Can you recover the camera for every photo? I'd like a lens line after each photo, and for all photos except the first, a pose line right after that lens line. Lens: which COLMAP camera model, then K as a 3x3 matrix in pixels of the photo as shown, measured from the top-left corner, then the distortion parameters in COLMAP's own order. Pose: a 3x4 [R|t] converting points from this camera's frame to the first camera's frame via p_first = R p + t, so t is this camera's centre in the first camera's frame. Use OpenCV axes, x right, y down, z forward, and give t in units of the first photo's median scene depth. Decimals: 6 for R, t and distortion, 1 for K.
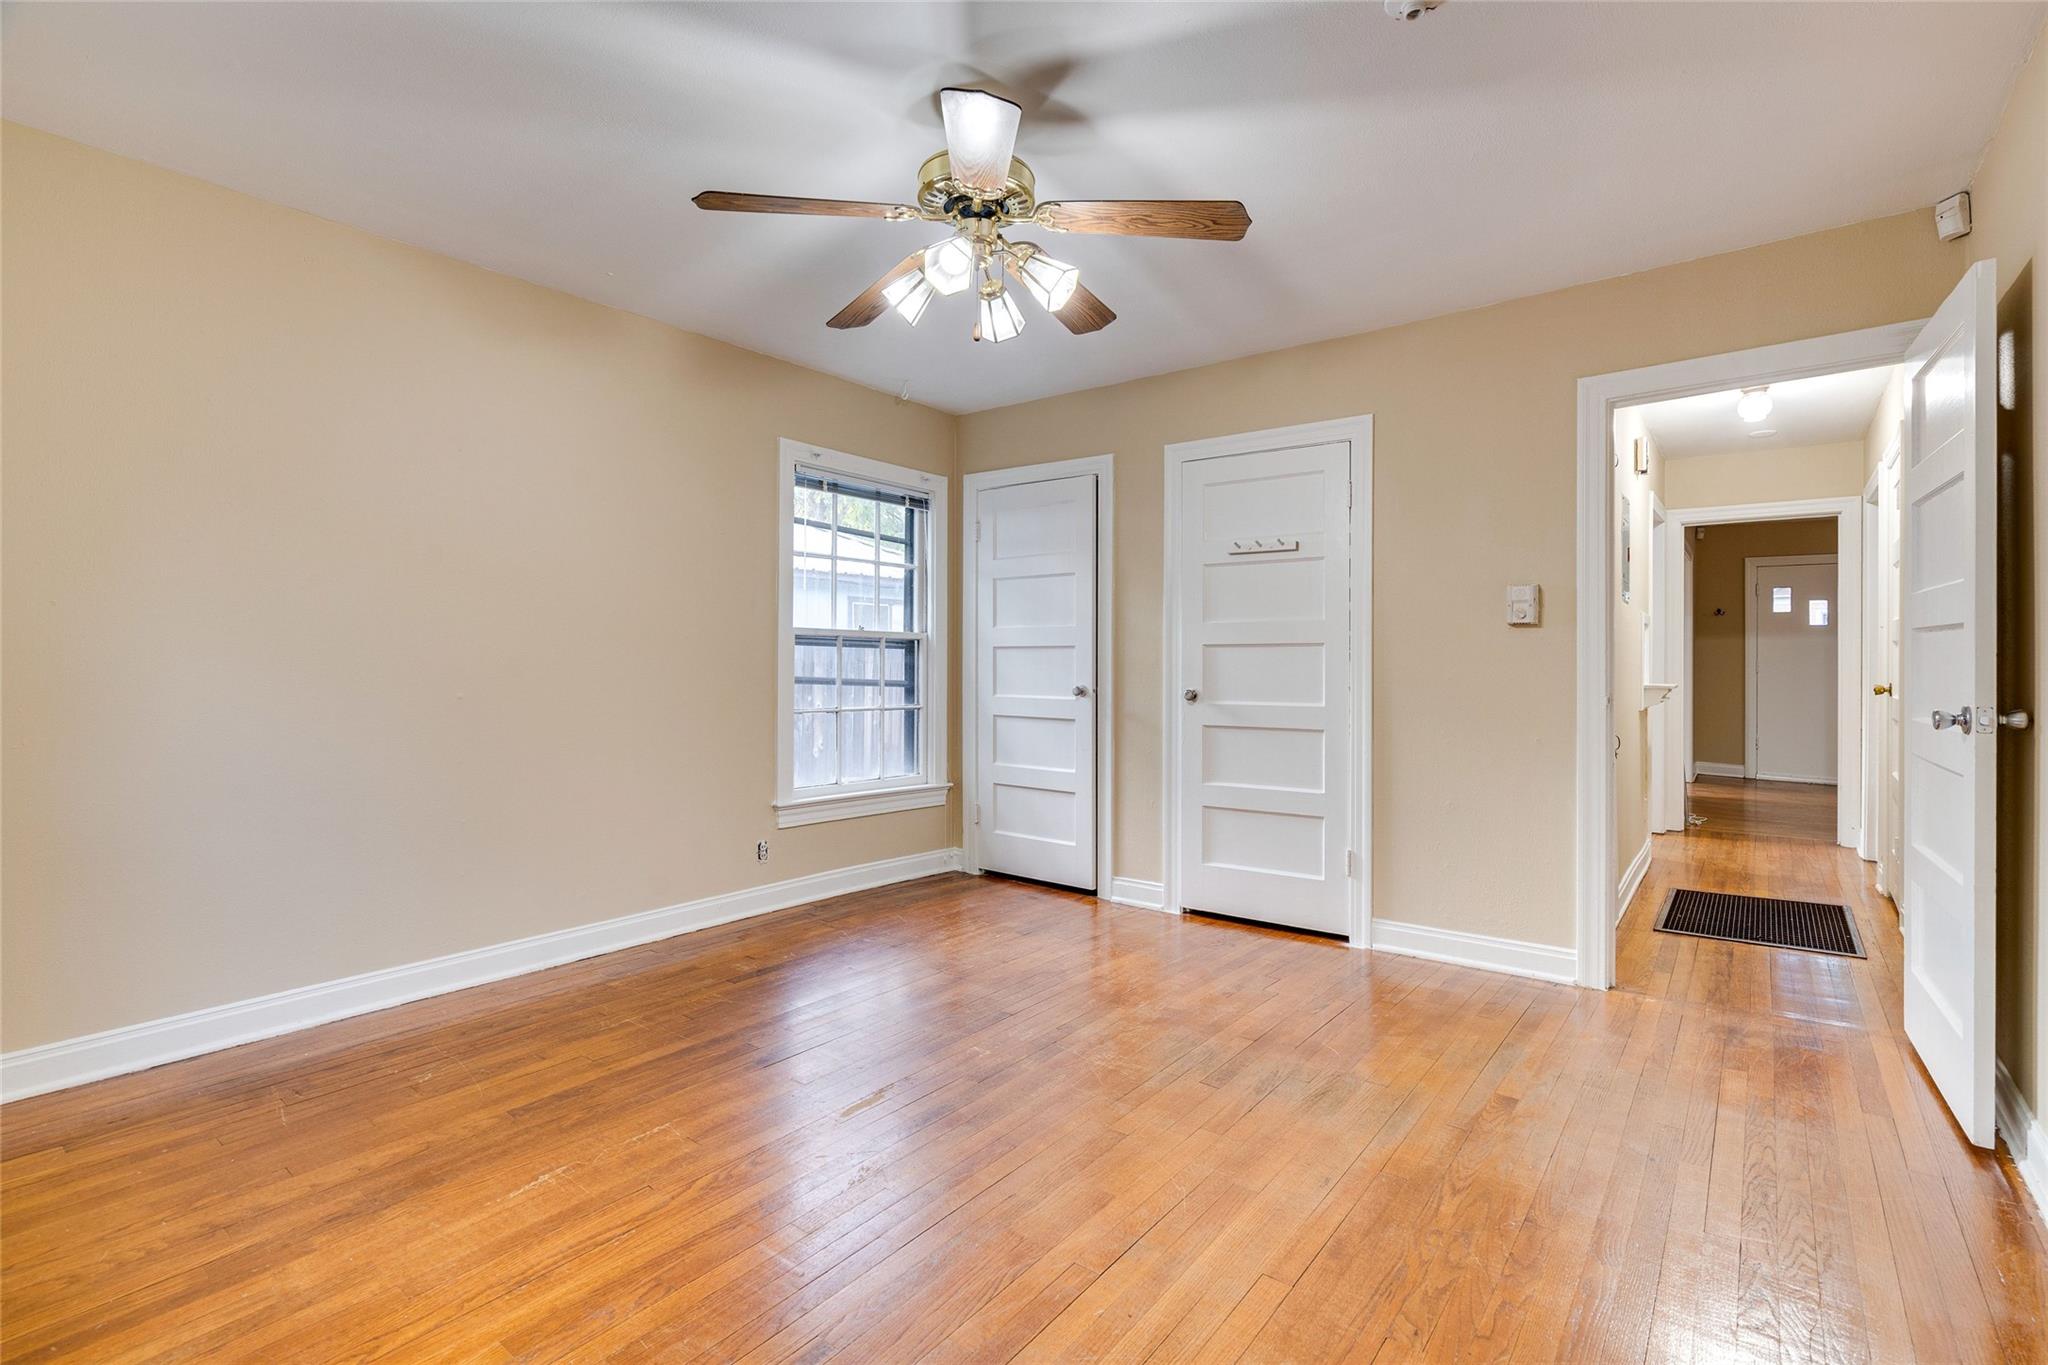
lens RADIAL K [[942.0, 0, 1035.4], [0, 942.0, 648.7], [0, 0, 1]] dist [-0.009640, 0.000452]
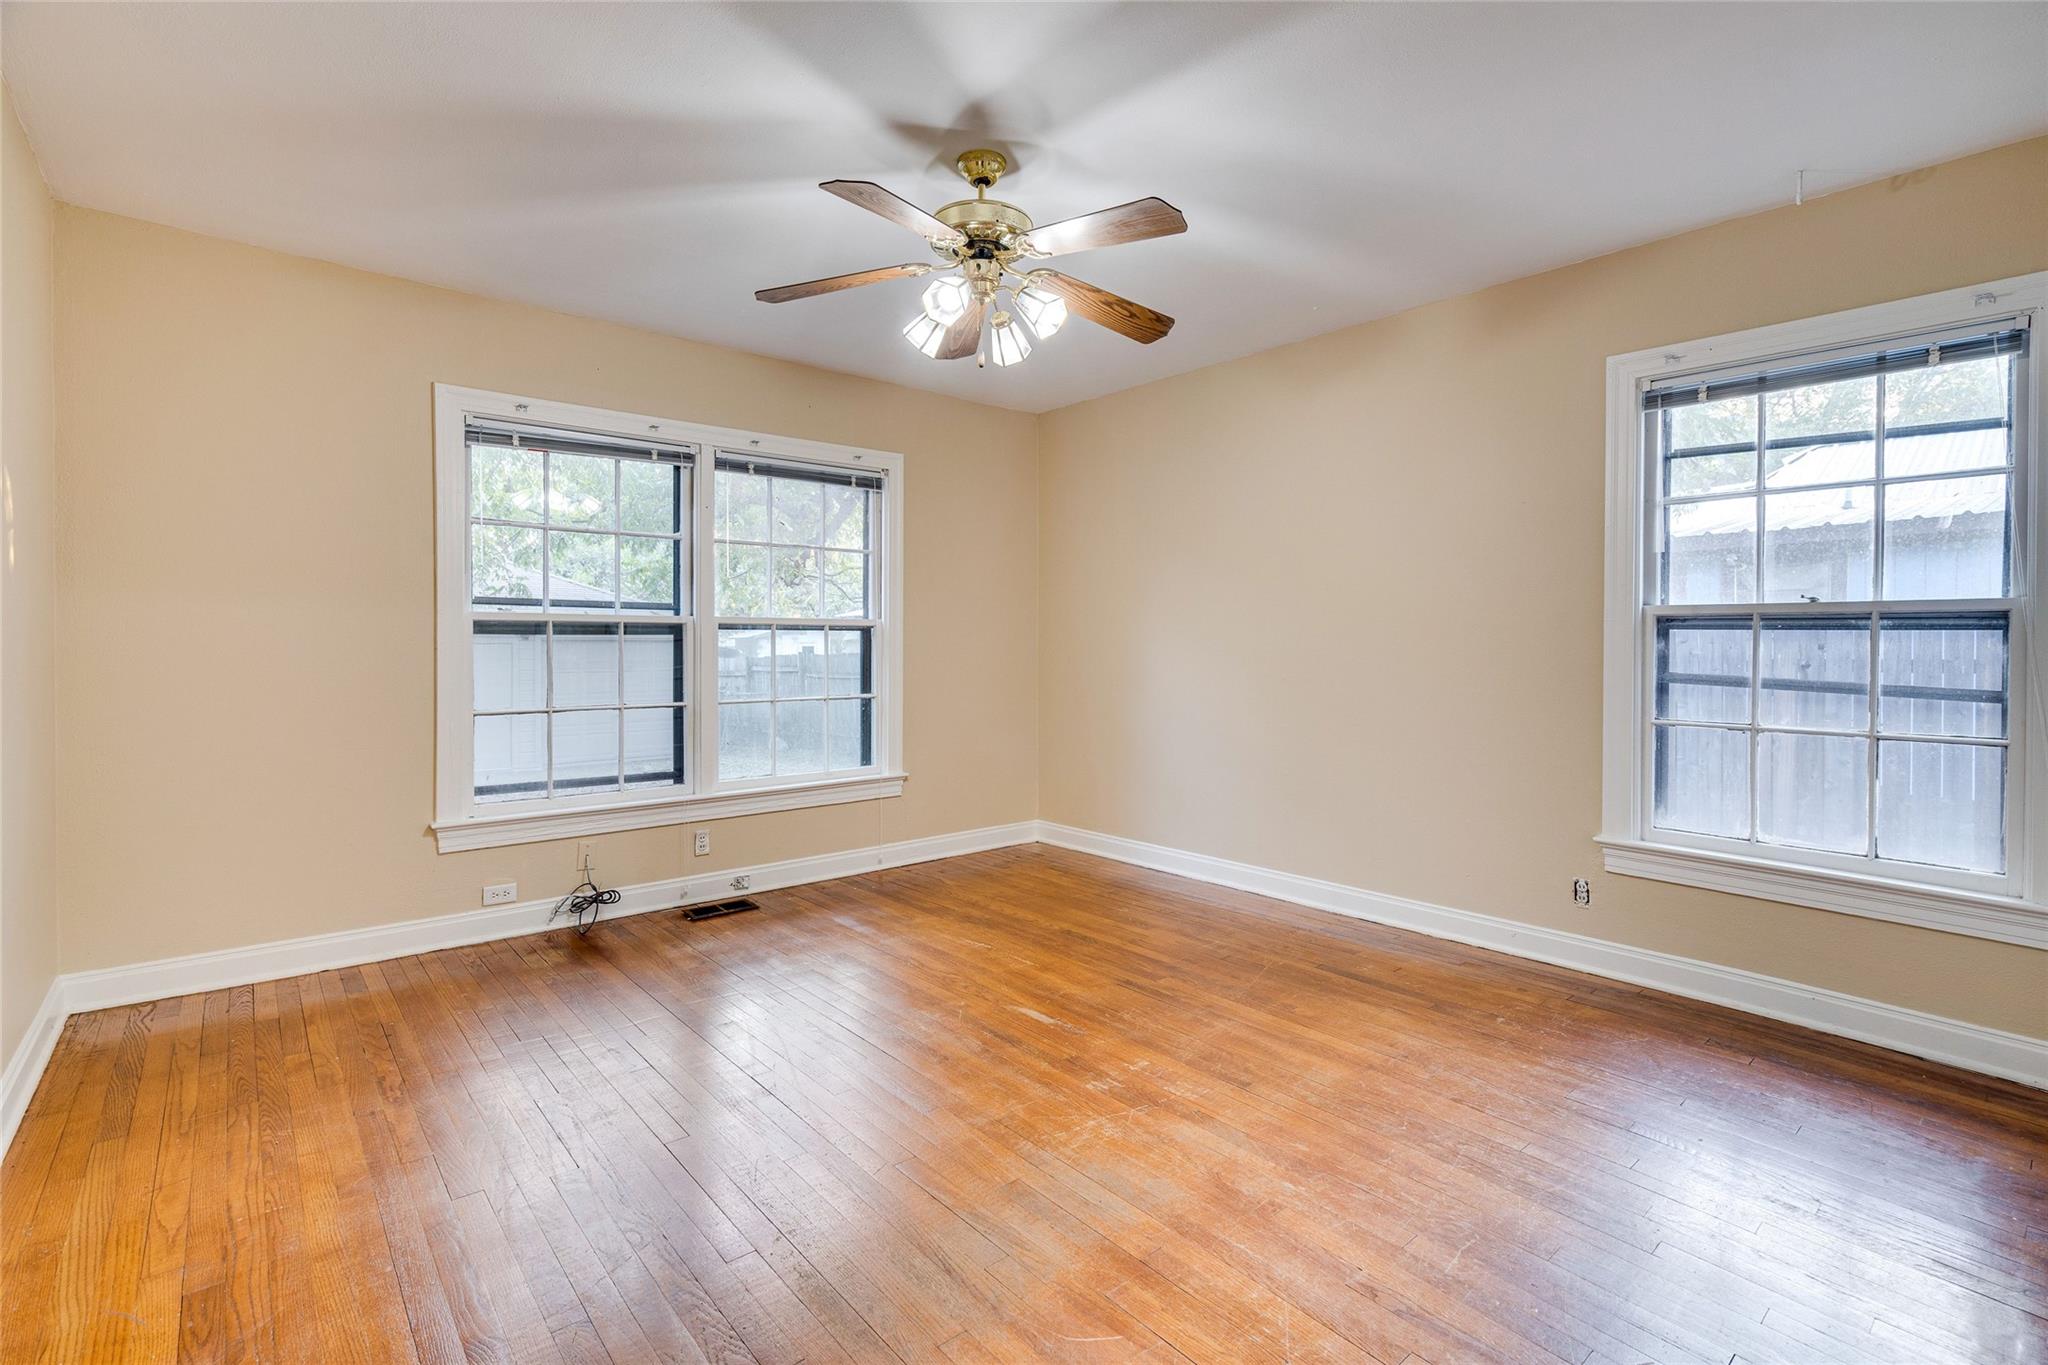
lens RADIAL K [[935.6, 0, 1030.1], [0, 935.6, 660.1], [0, 0, 1]] dist [-0.010240, 0.000785]
pose [[-0.200121, 0.010265, -0.979717, 0.626731], [0.007477, 0.999932, 0.008950, 0.011056], [0.979743, -0.005534, -0.200184, 0.779602]]
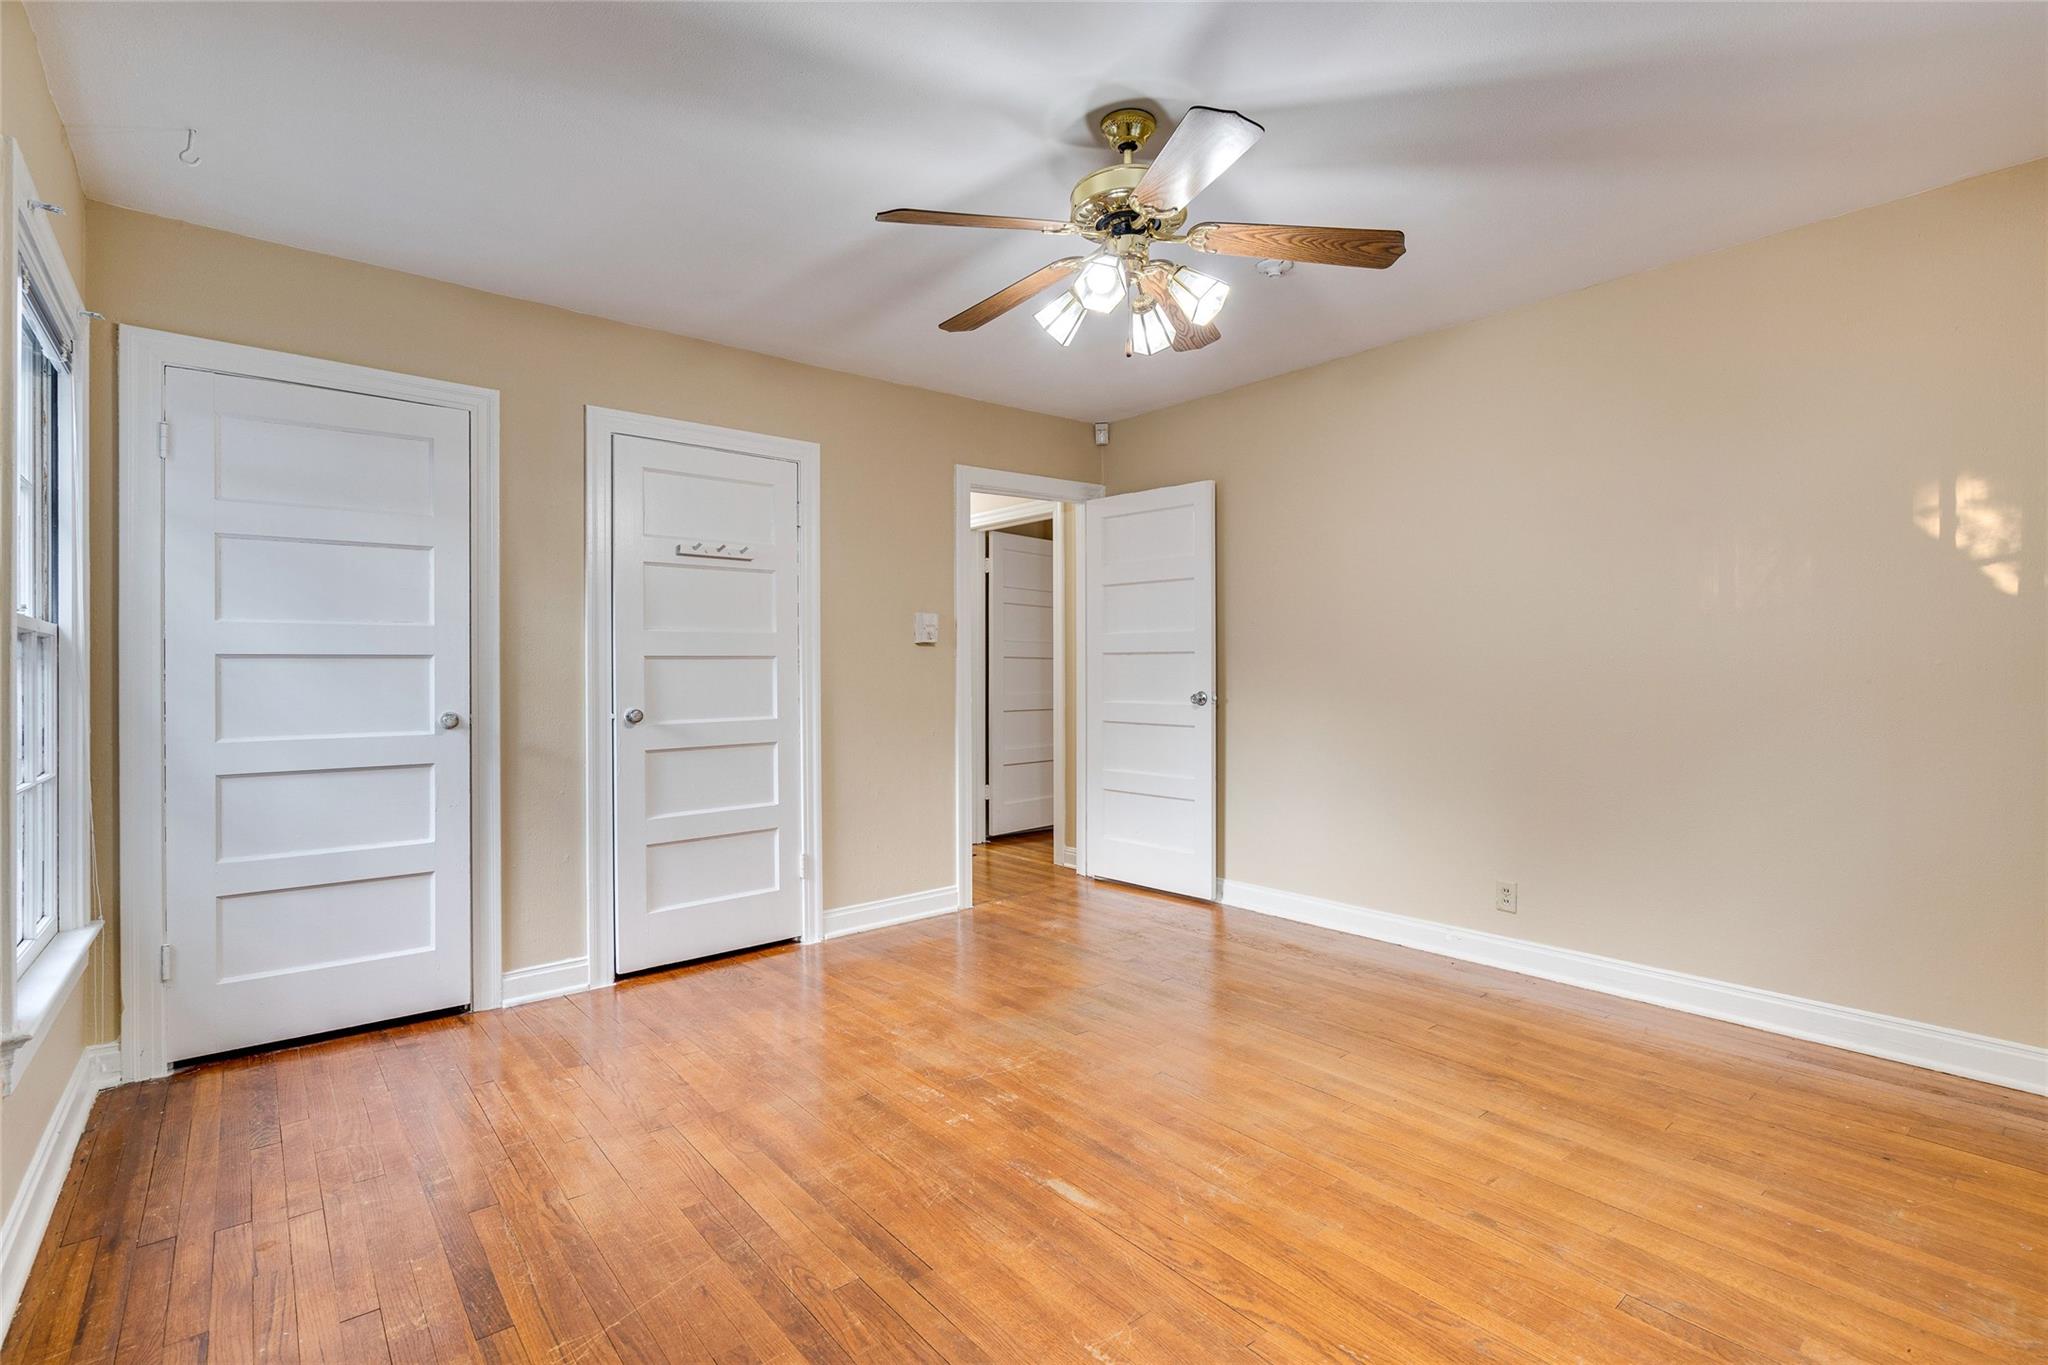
lens RADIAL K [[935.6, 0, 1030.1], [0, 935.6, 660.1], [0, 0, 1]] dist [-0.010240, 0.000785]
pose [[0.209265, 0.007544, 0.977830, -0.645459], [-0.004022, 0.999968, -0.006854, 0.004580], [-0.977851, -0.002499, 0.209289, 0.542961]]
